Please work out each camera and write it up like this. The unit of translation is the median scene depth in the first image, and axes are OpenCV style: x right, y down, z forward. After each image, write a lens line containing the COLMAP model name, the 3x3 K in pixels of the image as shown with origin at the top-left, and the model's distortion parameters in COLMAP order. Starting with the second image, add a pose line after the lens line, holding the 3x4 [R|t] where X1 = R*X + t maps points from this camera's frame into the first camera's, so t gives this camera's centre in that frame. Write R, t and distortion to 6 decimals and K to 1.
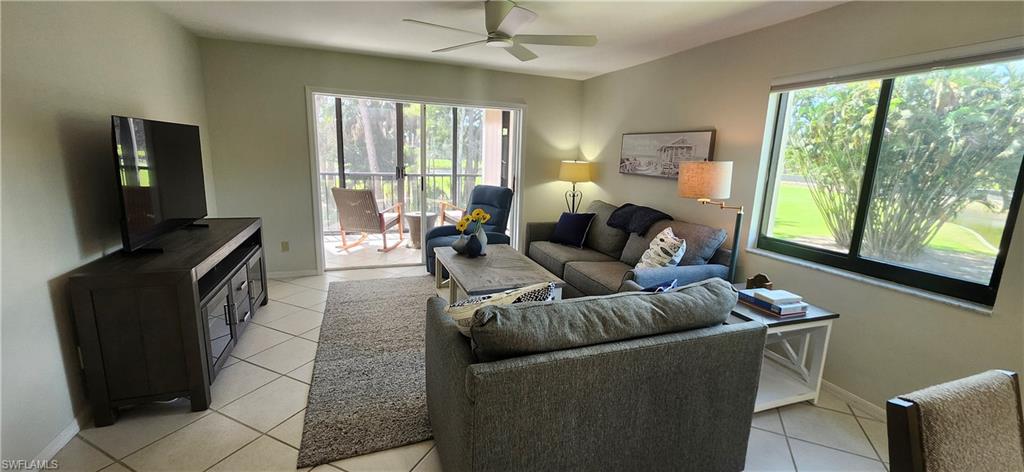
lens RADIAL K [[404.8, 0, 512.0], [0, 404.8, 236.0], [0, 0, 1]] dist [-0.001320, -0.000054]
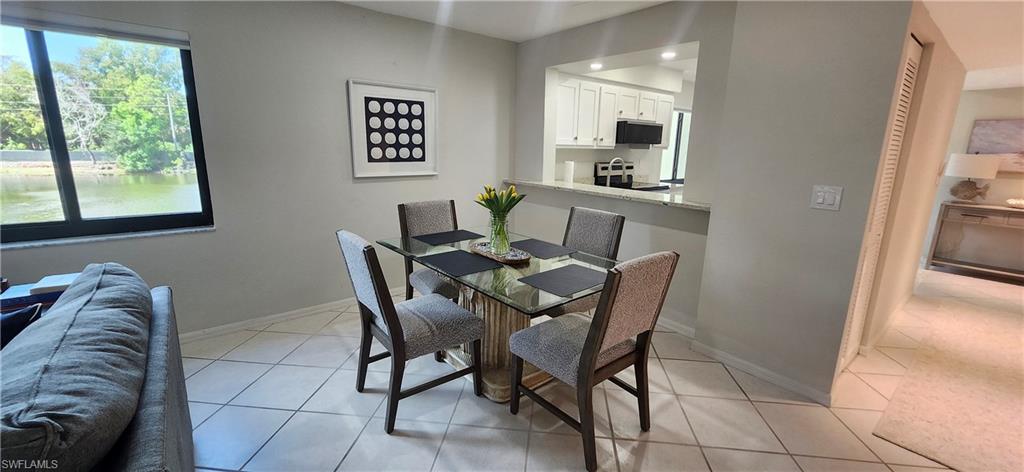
lens RADIAL K [[409.1, 0, 517.3], [0, 409.1, 232.3], [0, 0, 1]] dist [0.006601, 0.000147]
pose [[-0.330250, -0.241335, 0.912520, -0.310832], [0.153901, 0.940057, 0.304316, -0.046863], [-0.931262, 0.240938, -0.273312, 0.234287]]
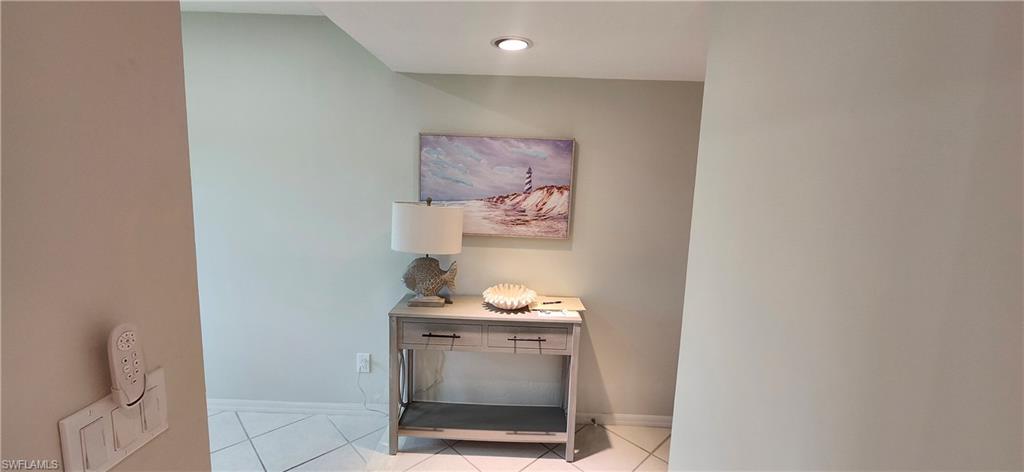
lens RADIAL K [[409.1, 0, 517.3], [0, 409.1, 232.3], [0, 0, 1]] dist [0.006601, 0.000147]
pose [[-0.928226, -0.113884, 0.354157, 0.145707], [0.009175, 0.944693, 0.327828, 0.200072], [-0.371904, 0.307548, -0.875843, -1.137373]]
